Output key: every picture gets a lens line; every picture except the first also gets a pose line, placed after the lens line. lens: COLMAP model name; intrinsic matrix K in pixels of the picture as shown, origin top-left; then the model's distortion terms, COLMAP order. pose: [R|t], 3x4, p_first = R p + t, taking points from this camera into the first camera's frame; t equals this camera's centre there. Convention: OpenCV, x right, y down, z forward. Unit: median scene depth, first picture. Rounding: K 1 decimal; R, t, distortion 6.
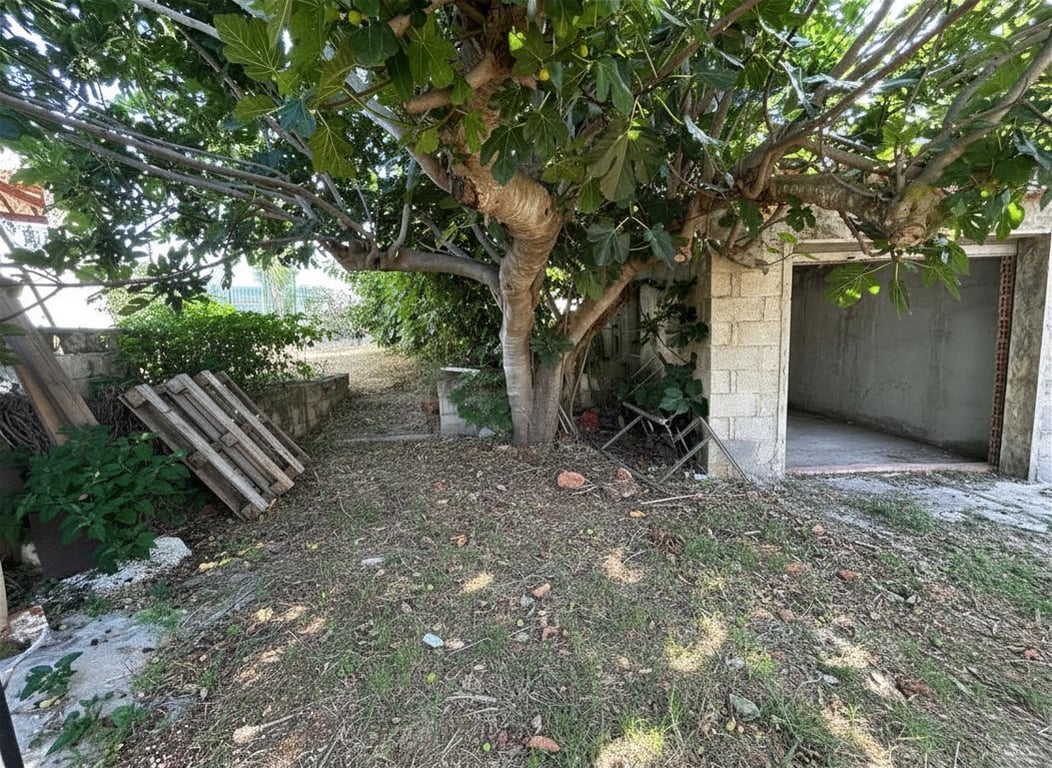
lens RADIAL K [[513.6, 0, 526.0], [0, 513.6, 384.0], [0, 0, 1]] dist [0.035982, 0.000654]
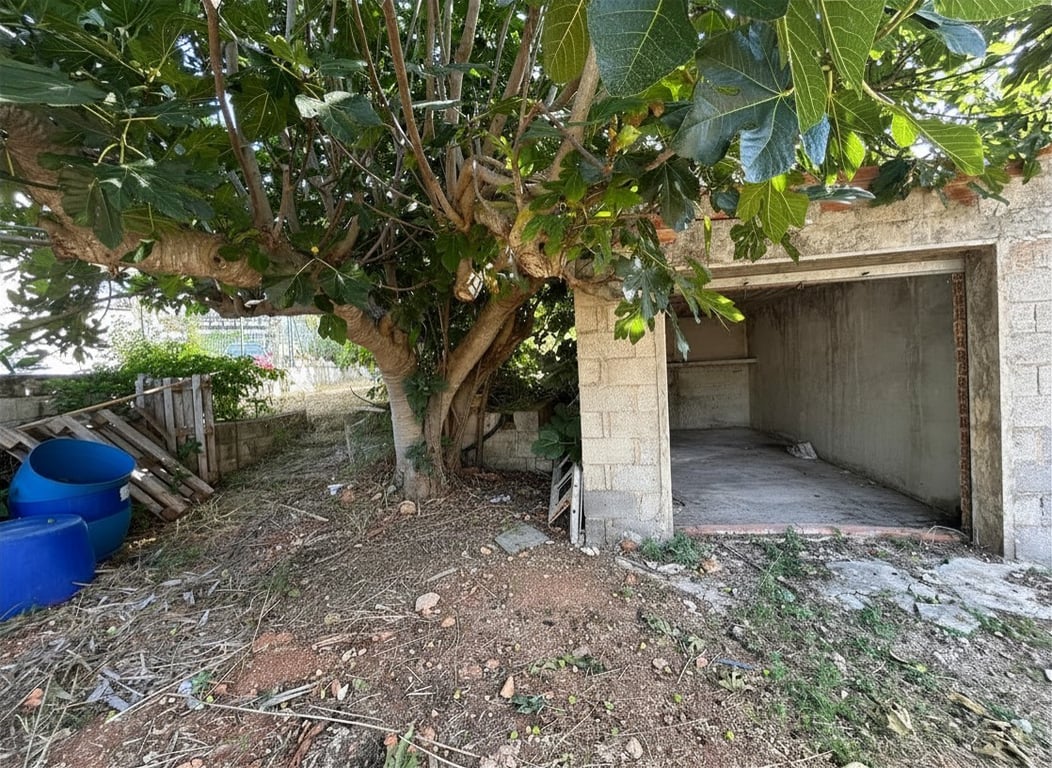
lens RADIAL K [[513.6, 0, 526.0], [0, 513.6, 384.0], [0, 0, 1]] dist [0.035982, 0.000654]
pose [[0.978366, -0.008232, -0.206716, 0.422633], [-0.001347, 0.998933, -0.046155, -0.033308], [0.206875, 0.045435, 0.977312, 0.085509]]
